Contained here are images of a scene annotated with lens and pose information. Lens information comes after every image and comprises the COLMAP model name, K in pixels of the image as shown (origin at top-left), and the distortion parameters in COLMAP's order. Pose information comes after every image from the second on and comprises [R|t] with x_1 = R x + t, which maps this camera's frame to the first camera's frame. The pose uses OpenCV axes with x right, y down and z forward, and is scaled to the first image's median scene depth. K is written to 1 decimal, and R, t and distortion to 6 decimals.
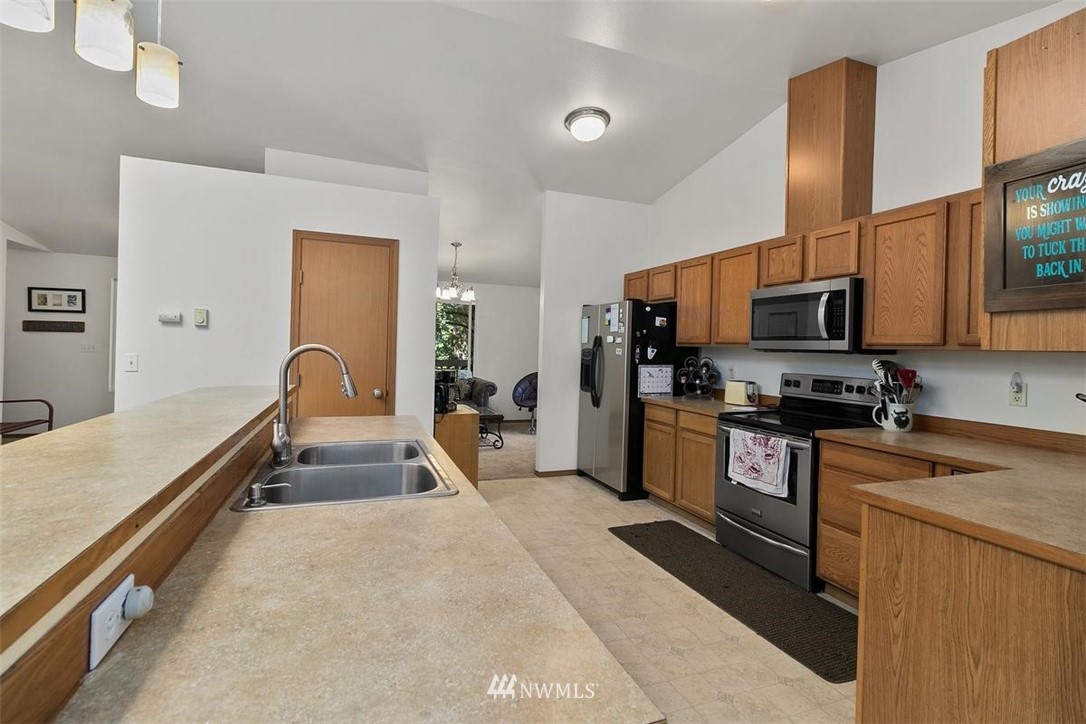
lens RADIAL K [[506.4, 0, 552.4], [0, 506.4, 353.0], [0, 0, 1]] dist [-0.006323, 0.001425]
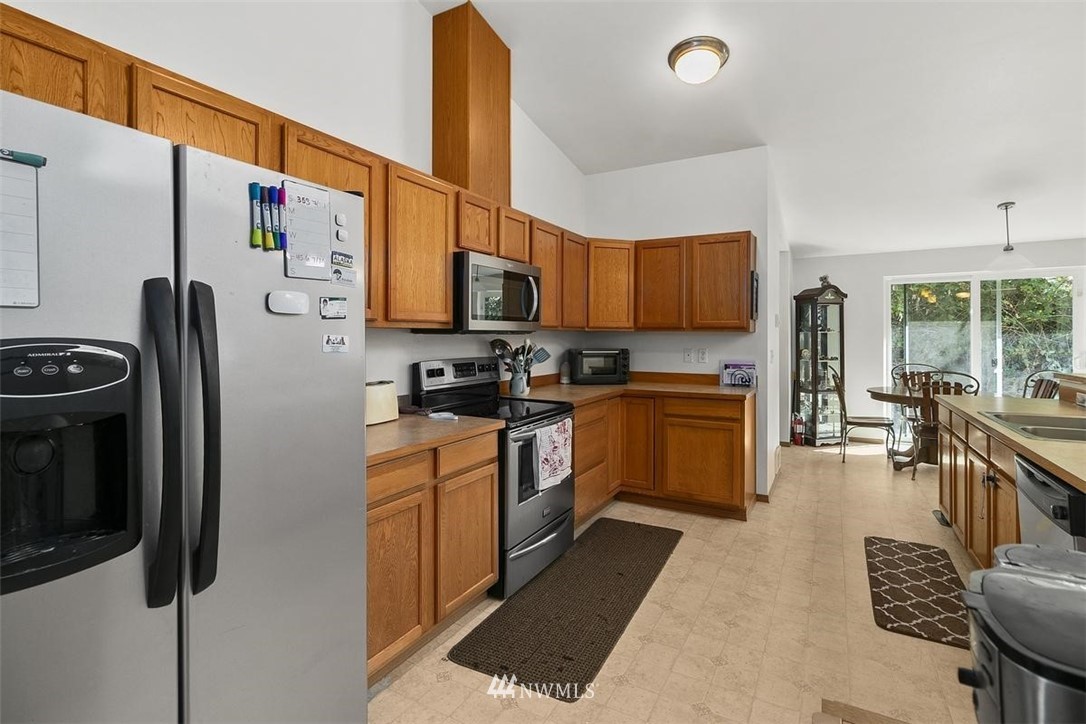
lens RADIAL K [[506.4, 0, 538.2], [0, 506.4, 338.0], [0, 0, 1]] dist [-0.006323, 0.001425]
pose [[-0.622297, -0.028370, 0.782267, -0.274046], [-0.003899, 0.999443, 0.033145, -0.024539], [-0.782771, 0.017576, -0.622061, 1.504205]]
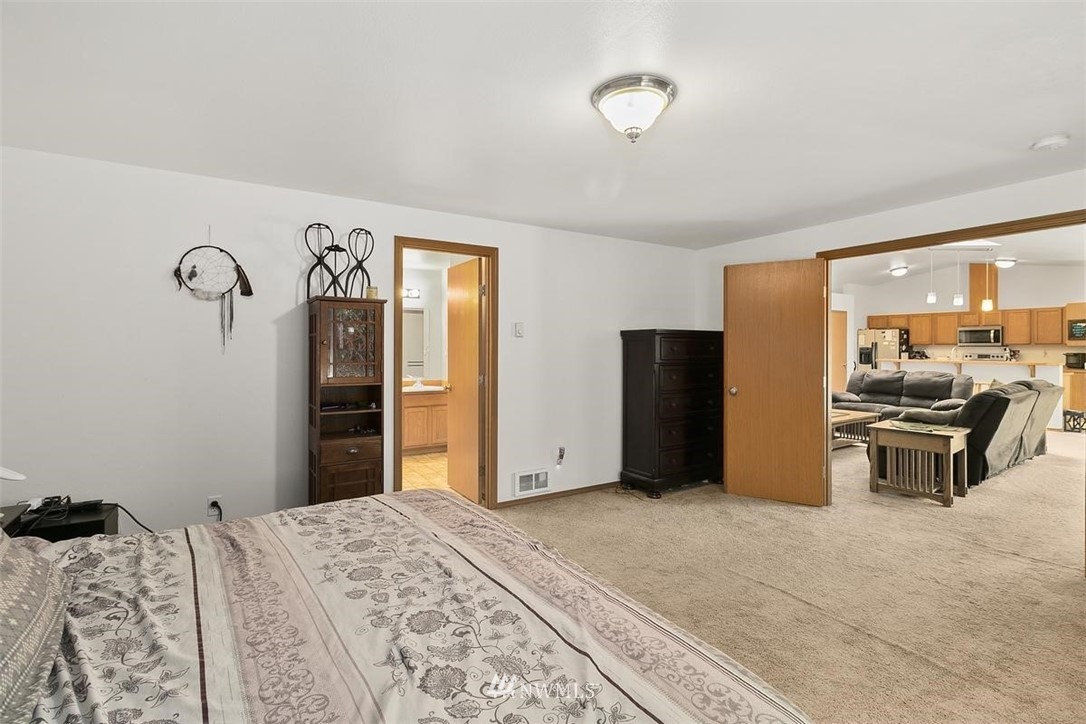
lens RADIAL K [[506.4, 0, 530.9], [0, 506.4, 345.3], [0, 0, 1]] dist [-0.006323, 0.001425]
pose [[0.984165, -0.026234, 0.175302, -3.063190], [0.028554, 0.999535, -0.010726, -0.058521], [-0.174939, 0.015562, 0.984456, -1.807682]]
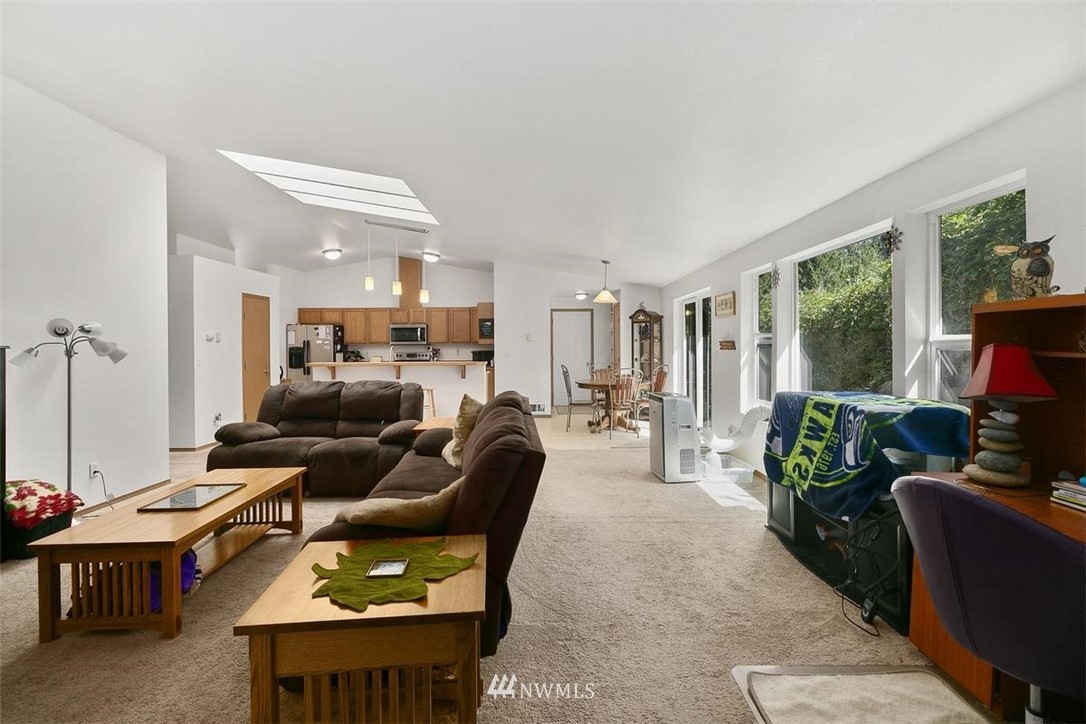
lens RADIAL K [[492.6, 0, 535.4], [0, 492.6, 353.2], [0, 0, 1]] dist [0.002223, 0.000190]
pose [[0.366196, -0.044768, 0.929460, -2.112257], [0.029218, 0.998903, 0.036601, -0.041855], [-0.930079, 0.013754, 0.367102, -0.892543]]
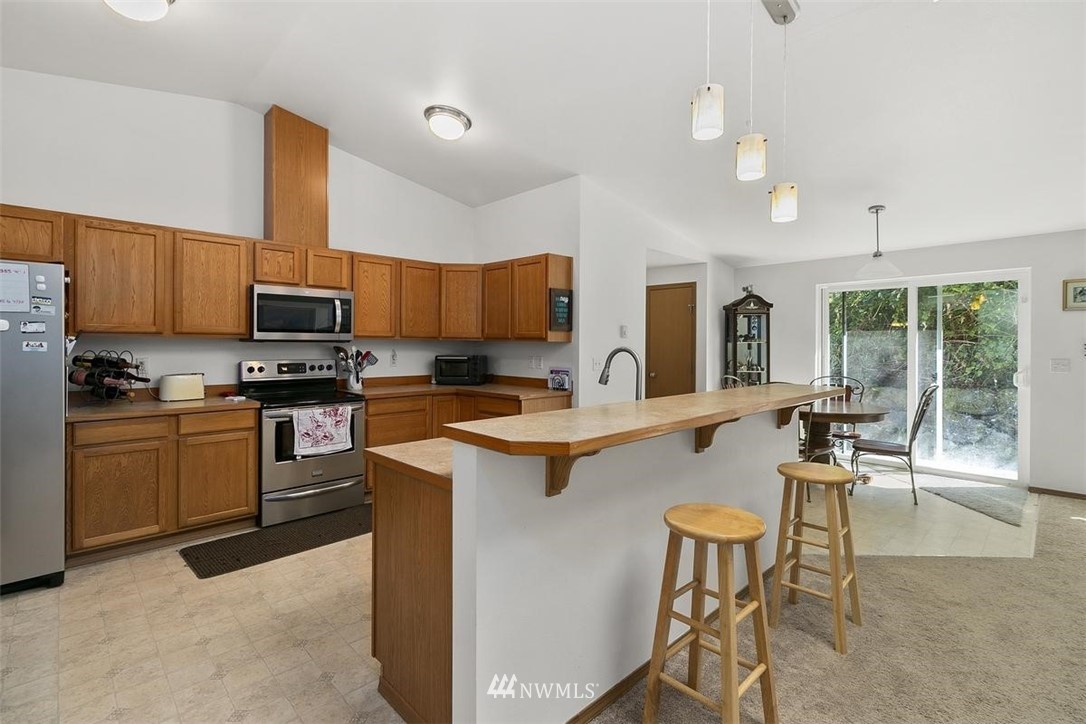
lens RADIAL K [[506.4, 0, 539.3], [0, 506.4, 345.0], [0, 0, 1]] dist [-0.006323, 0.001425]
pose [[-0.377533, -0.029798, 0.925517, -0.882086], [-0.002953, 0.999516, 0.030976, -0.033984], [-0.925991, 0.008961, -0.377438, 0.922496]]
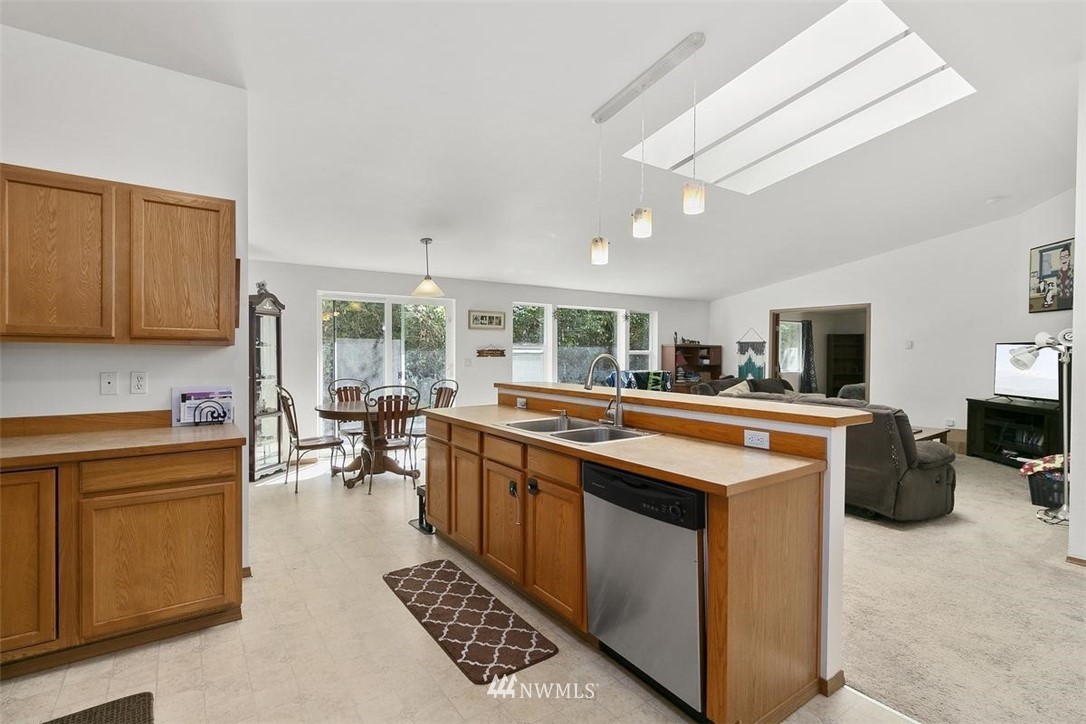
lens RADIAL K [[506.4, 0, 541.5], [0, 506.4, 361.6], [0, 0, 1]] dist [-0.006323, 0.001425]
pose [[-0.969830, -0.025870, -0.242405, 0.048284], [-0.033261, 0.999097, 0.026451, -0.014467], [0.241502, 0.033715, -0.969814, 1.307744]]
